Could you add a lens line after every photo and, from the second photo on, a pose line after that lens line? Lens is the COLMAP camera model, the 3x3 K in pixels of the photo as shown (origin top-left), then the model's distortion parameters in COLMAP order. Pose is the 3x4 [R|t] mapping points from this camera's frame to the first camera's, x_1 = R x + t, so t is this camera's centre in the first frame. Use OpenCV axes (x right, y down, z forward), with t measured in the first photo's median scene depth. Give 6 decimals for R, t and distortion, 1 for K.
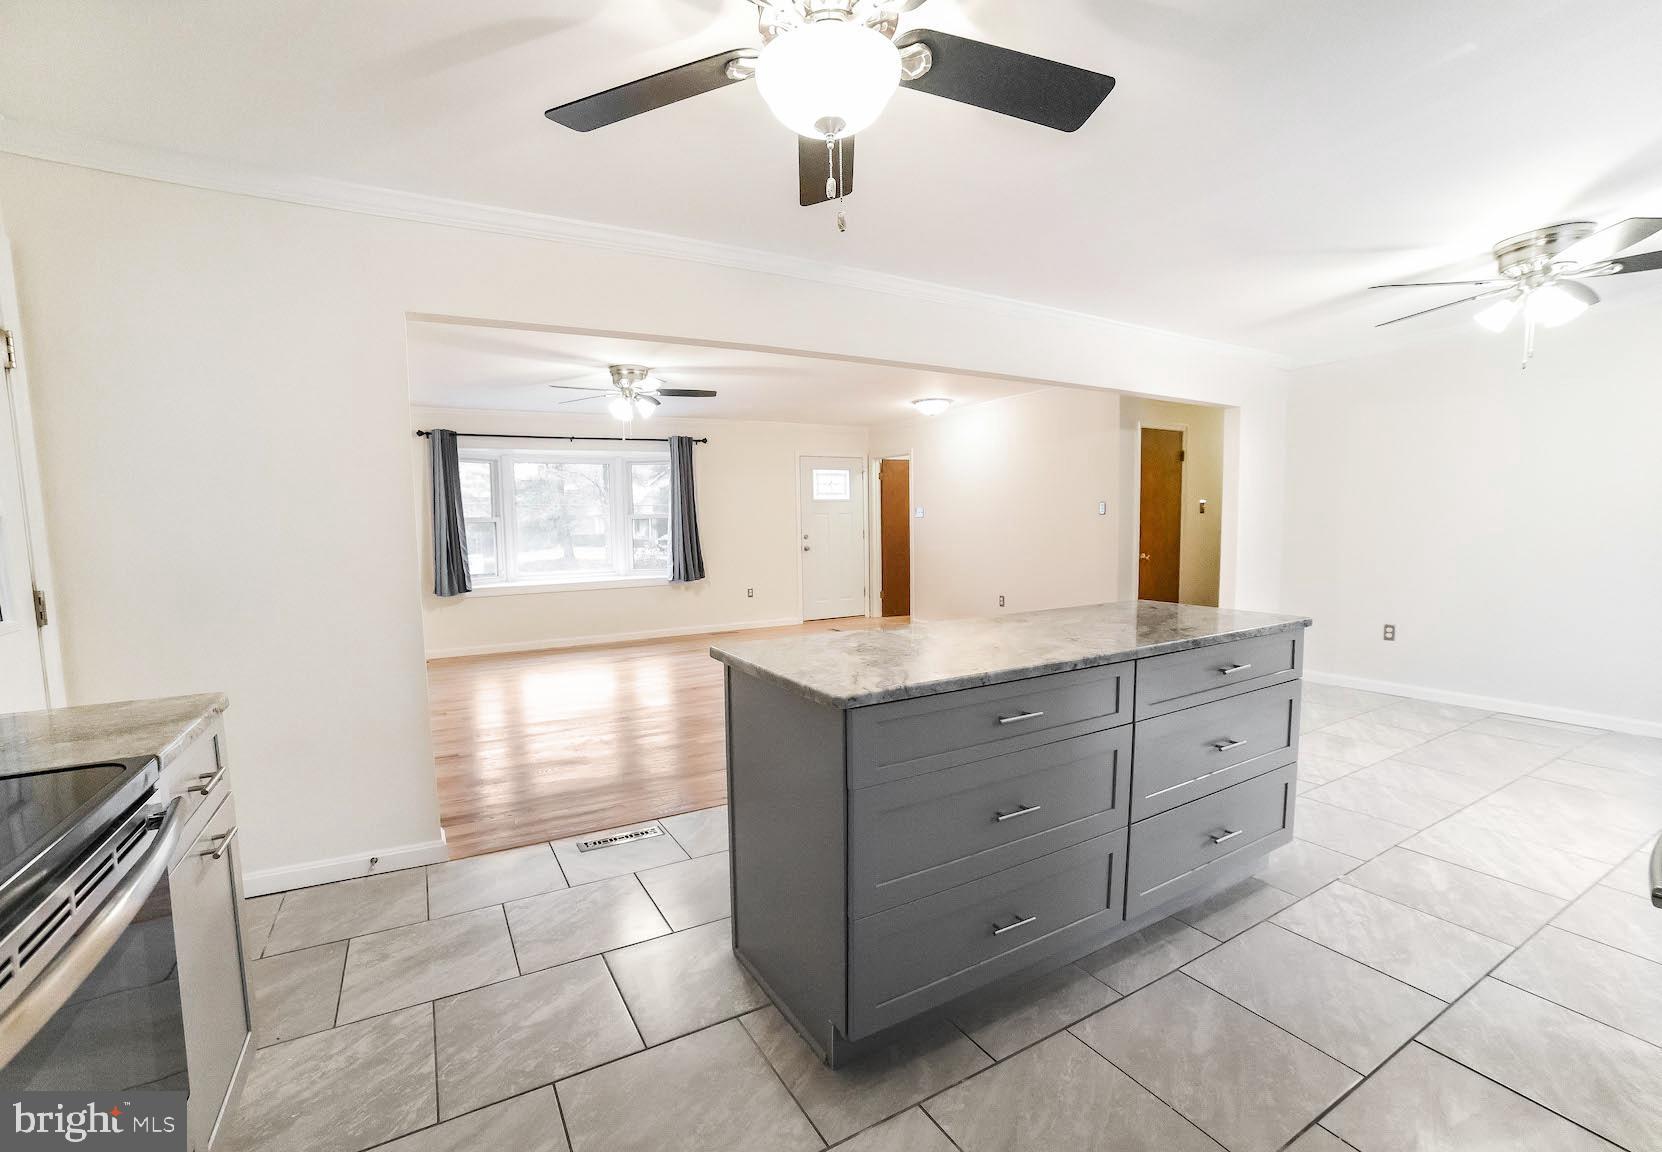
lens RADIAL K [[695.8, 0, 826.1], [0, 695.8, 583.5], [0, 0, 1]] dist [-0.053910, -0.000164]
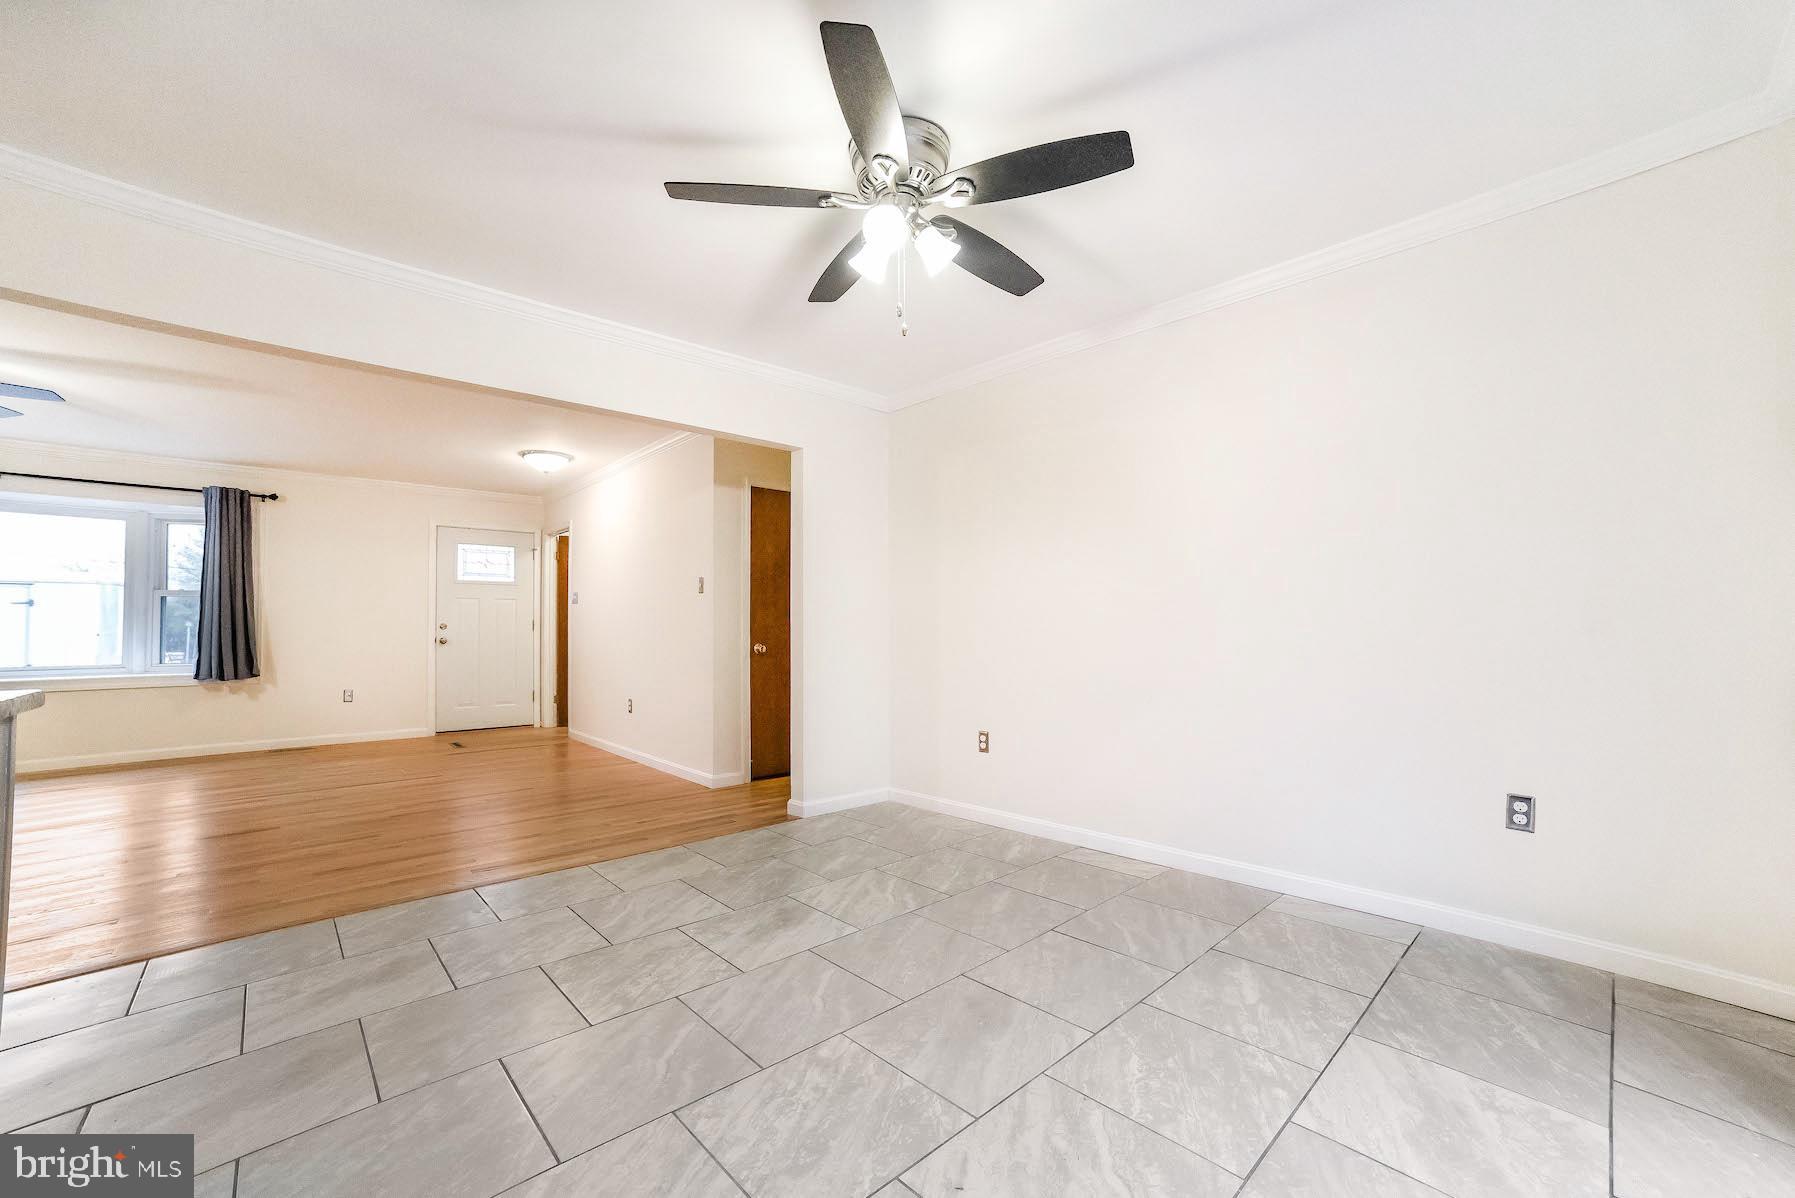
lens RADIAL K [[687.0, 0, 900.2], [0, 687.0, 628.5], [0, 0, 1]] dist [-0.034030, -0.000014]
pose [[0.976307, 0.016610, 0.215750, 0.351137], [0.003676, 0.995633, -0.093285, 0.010396], [-0.216357, 0.091868, 0.971982, 0.151219]]
